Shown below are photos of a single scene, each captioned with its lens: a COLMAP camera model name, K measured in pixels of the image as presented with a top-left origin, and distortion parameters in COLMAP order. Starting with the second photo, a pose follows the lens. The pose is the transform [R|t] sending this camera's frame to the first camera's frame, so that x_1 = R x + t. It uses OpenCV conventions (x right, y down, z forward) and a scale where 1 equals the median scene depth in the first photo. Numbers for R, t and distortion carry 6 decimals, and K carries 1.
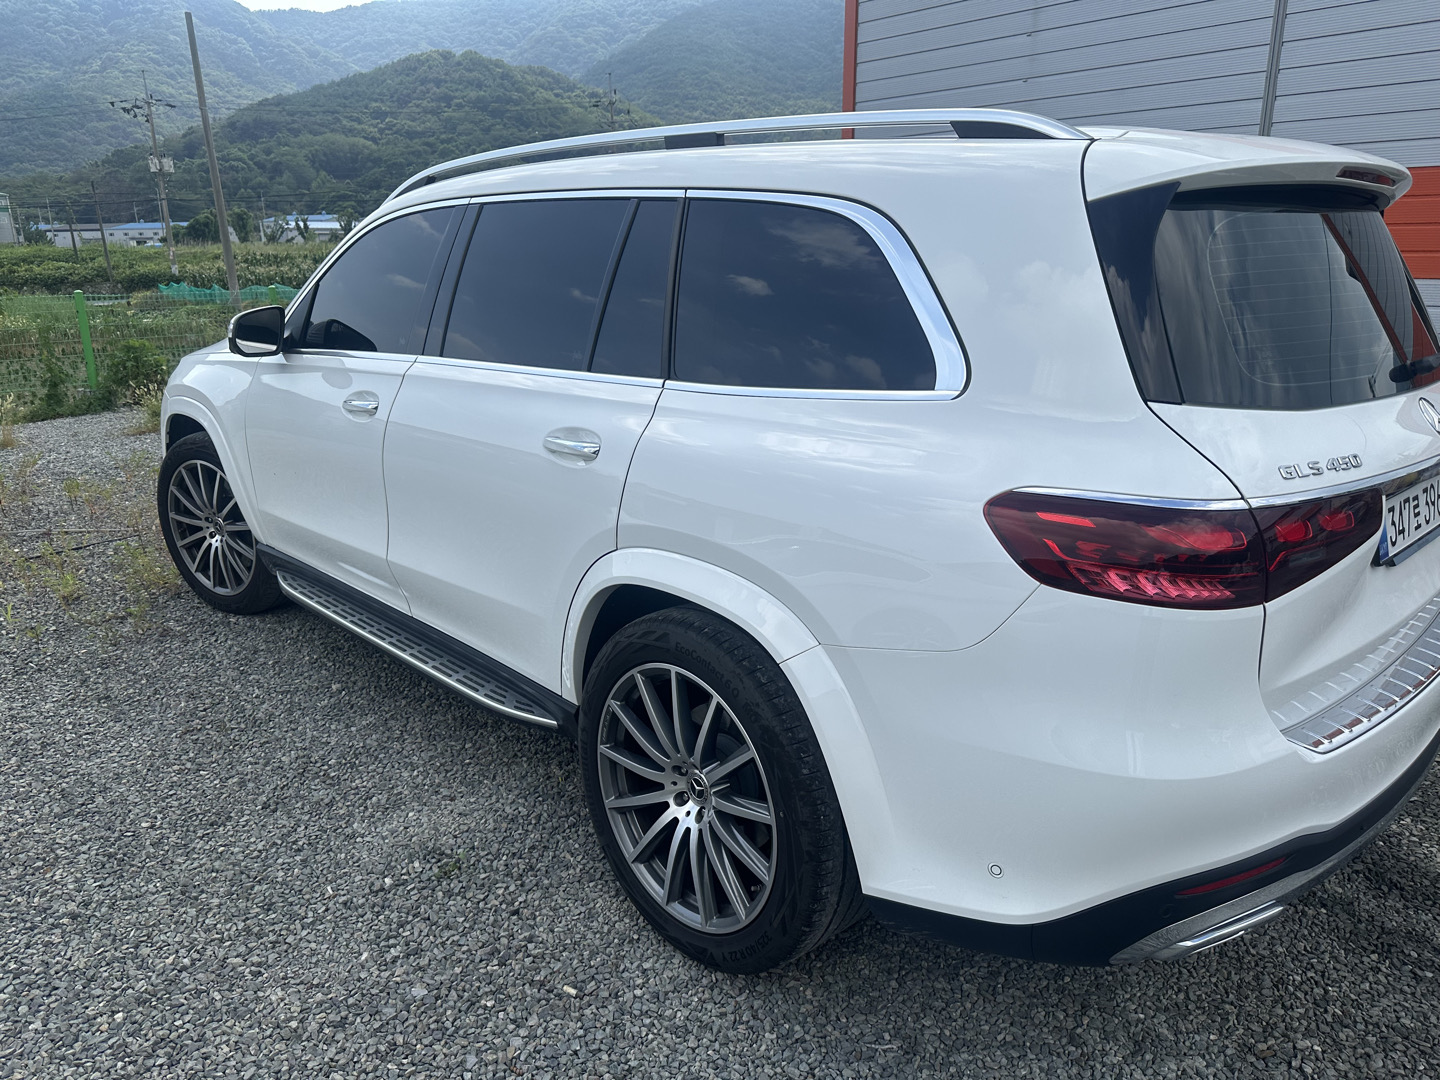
lens RADIAL K [[989.6, 0, 718.5], [0, 989.6, 553.2], [0, 0, 1]] dist [0.058088, -0.000589]
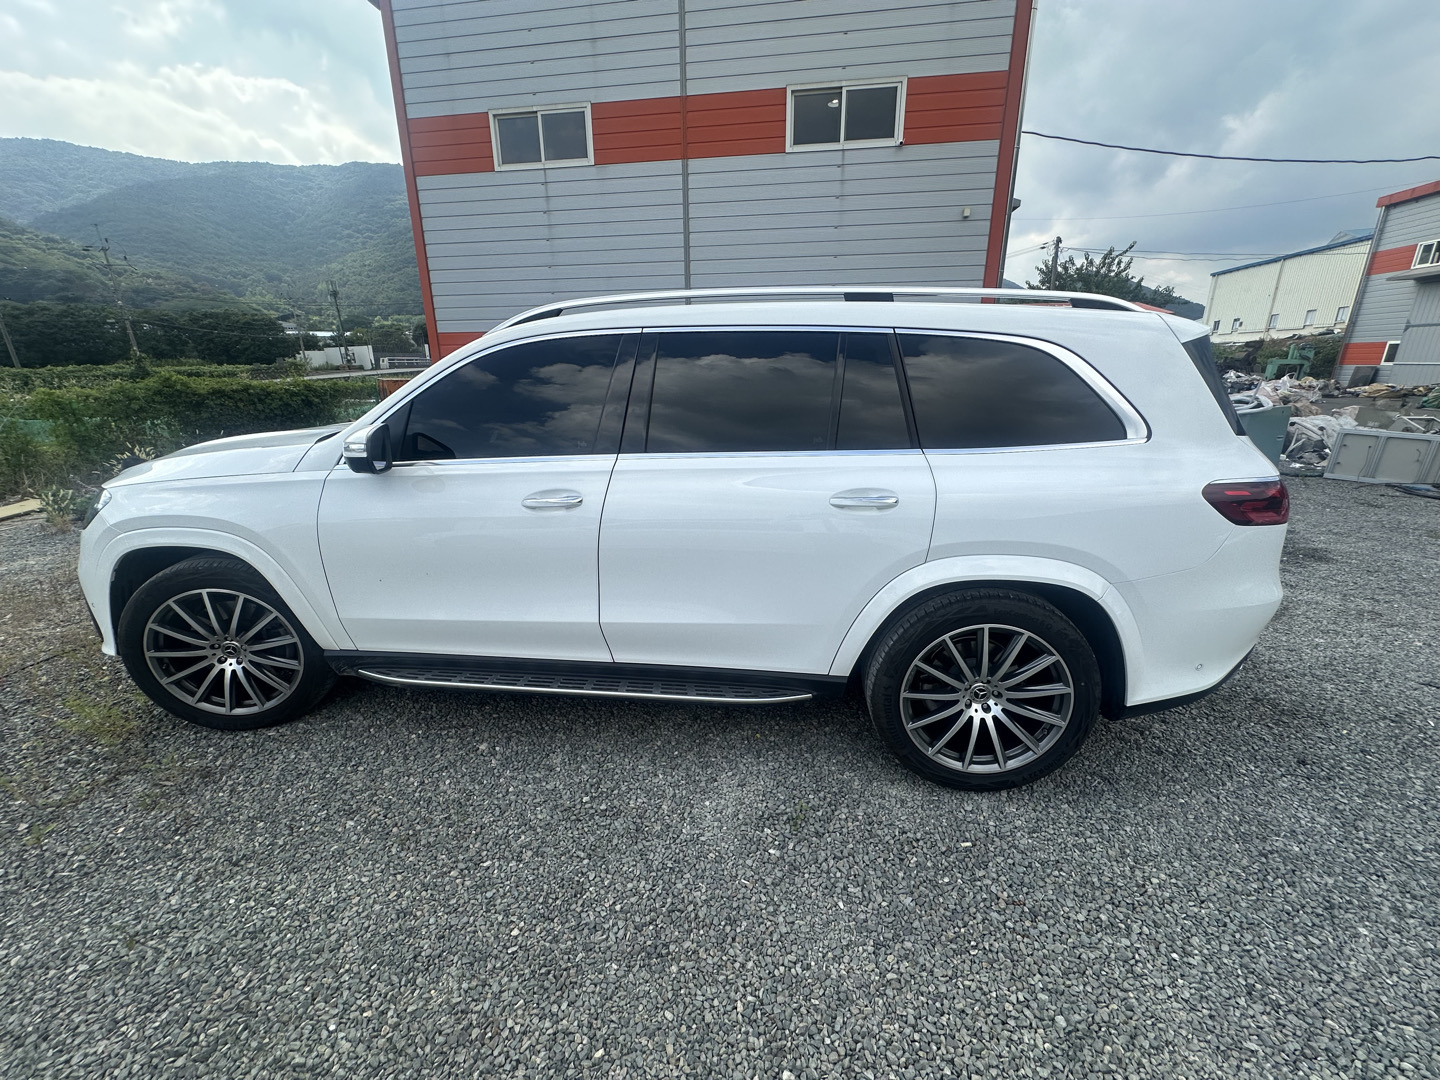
lens RADIAL K [[565.7, 0, 720.0], [0, 565.7, 540.0], [0, 0, 1]] dist [0.002225, 0.000394]
pose [[0.772068, -0.198092, 0.603879, -1.780164], [0.190172, 0.978656, 0.077894, -0.342155], [-0.606420, 0.054701, 0.793261, 1.022914]]
